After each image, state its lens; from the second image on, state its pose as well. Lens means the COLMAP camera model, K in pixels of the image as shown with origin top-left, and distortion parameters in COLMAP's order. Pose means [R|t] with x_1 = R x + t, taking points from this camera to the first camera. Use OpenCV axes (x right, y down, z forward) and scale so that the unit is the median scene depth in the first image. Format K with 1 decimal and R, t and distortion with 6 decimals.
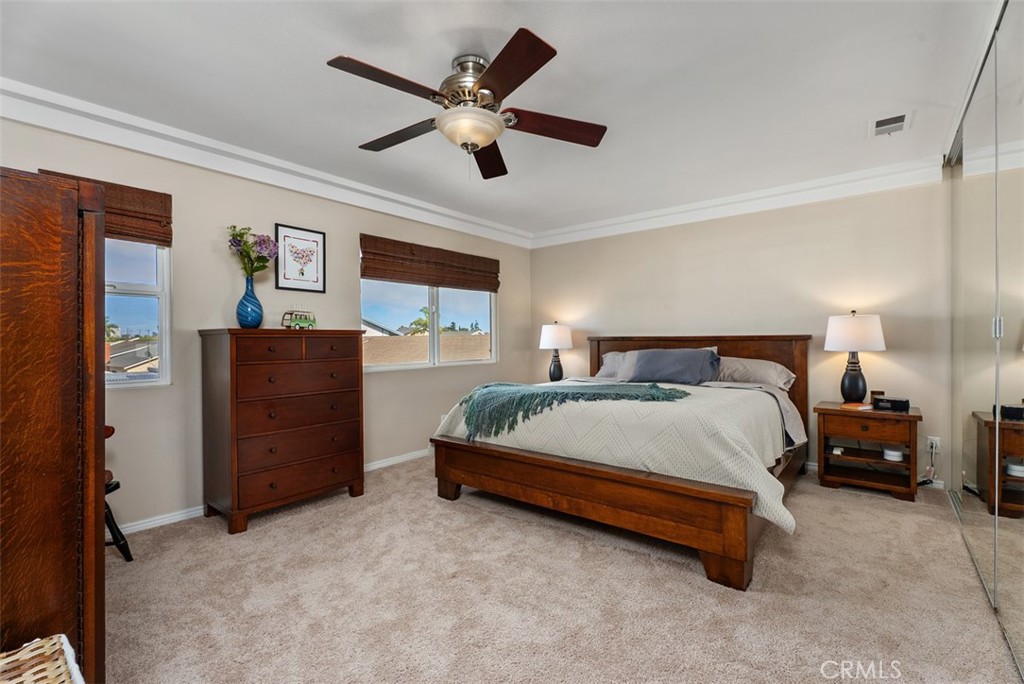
lens RADIAL K [[461.1, 0, 521.8], [0, 461.1, 340.3], [0, 0, 1]] dist [-0.000124, -0.000196]
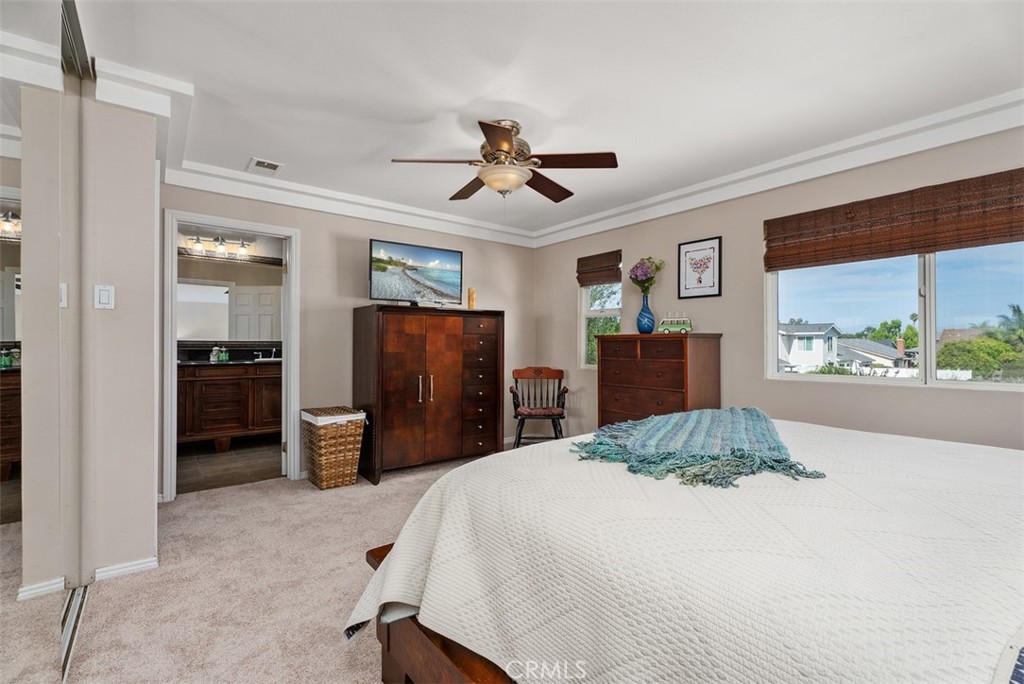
lens RADIAL K [[461.1, 0, 521.8], [0, 461.1, 340.3], [0, 0, 1]] dist [-0.000124, -0.000196]
pose [[-0.229268, -0.006073, -0.973345, 0.678890], [-0.004304, 0.999977, -0.005225, 0.001646], [0.973354, 0.002991, -0.229288, 0.840874]]
